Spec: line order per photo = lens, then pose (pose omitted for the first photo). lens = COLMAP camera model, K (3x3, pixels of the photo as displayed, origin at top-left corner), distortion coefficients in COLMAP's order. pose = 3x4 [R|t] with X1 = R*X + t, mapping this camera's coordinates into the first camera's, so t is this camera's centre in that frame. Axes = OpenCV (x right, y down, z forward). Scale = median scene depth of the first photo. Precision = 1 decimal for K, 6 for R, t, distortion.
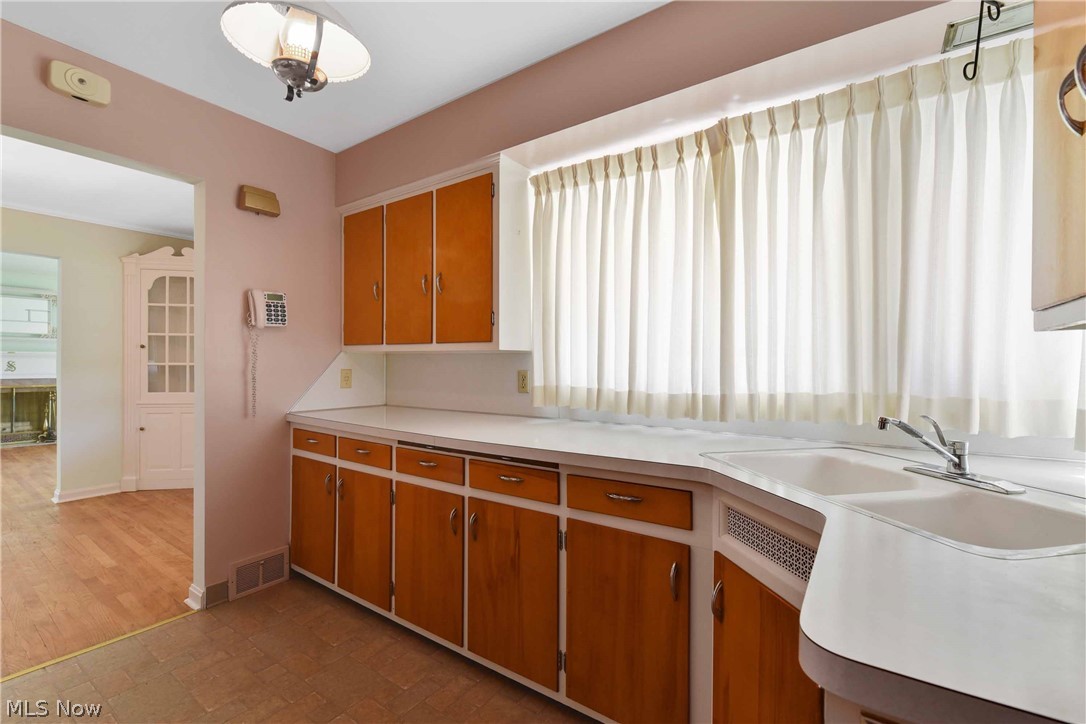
lens RADIAL K [[463.8, 0, 547.2], [0, 463.8, 365.6], [0, 0, 1]] dist [-0.001692, -0.000179]
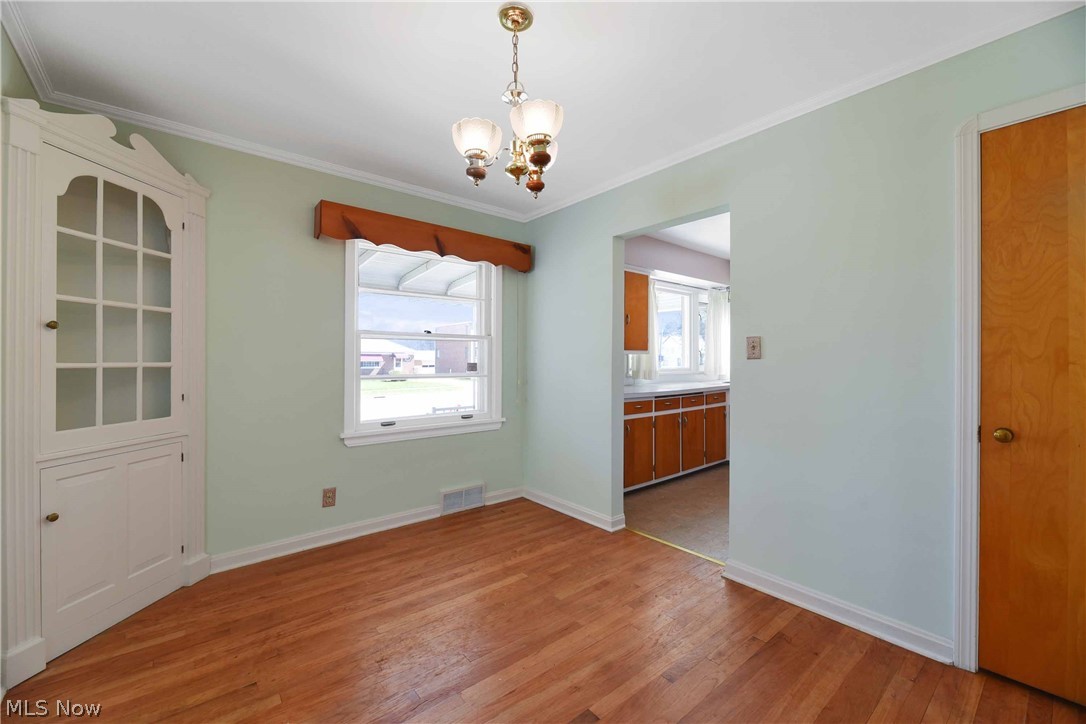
lens RADIAL K [[434.7, 0, 536.4], [0, 434.7, 362.2], [0, 0, 1]] dist [-0.001404, -0.000131]
pose [[0.279139, -0.007028, 0.960225, -1.146528], [0.007529, 0.999958, 0.005130, -0.005870], [-0.960221, 0.005797, 0.279180, 0.463283]]
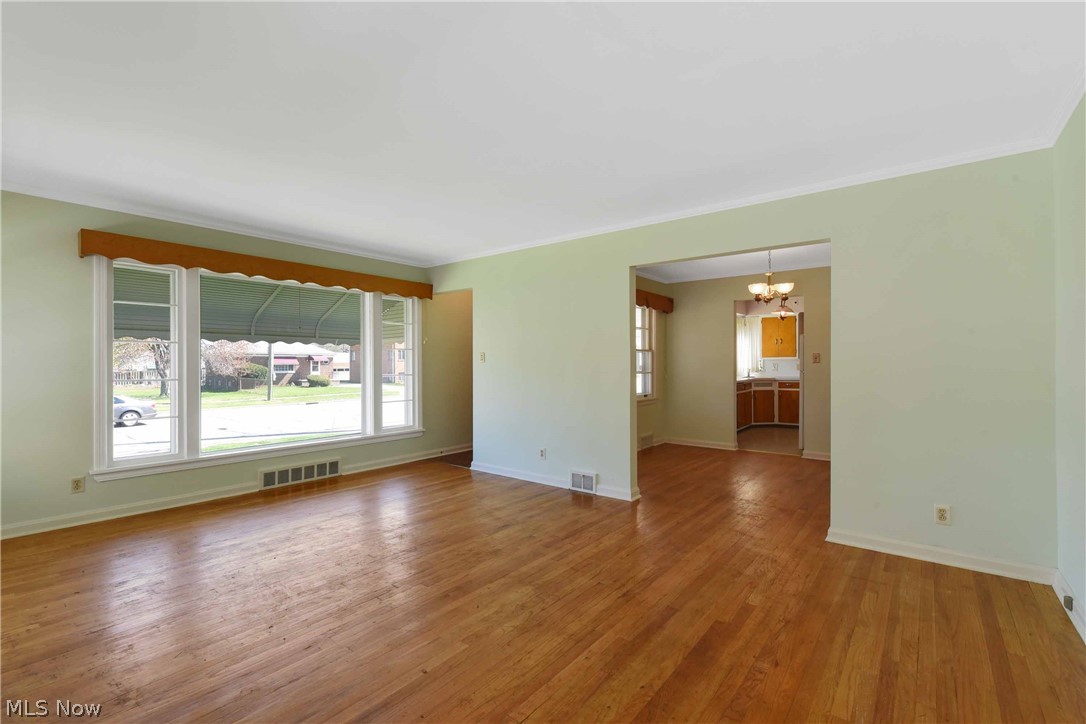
lens RADIAL K [[463.8, 0, 554.1], [0, 463.8, 359.6], [0, 0, 1]] dist [-0.001692, -0.000179]
pose [[0.090752, 0.003999, 0.995866, -2.164521], [0.009987, 0.999938, -0.004925, -0.017929], [-0.995823, 0.010393, 0.090706, 1.103306]]
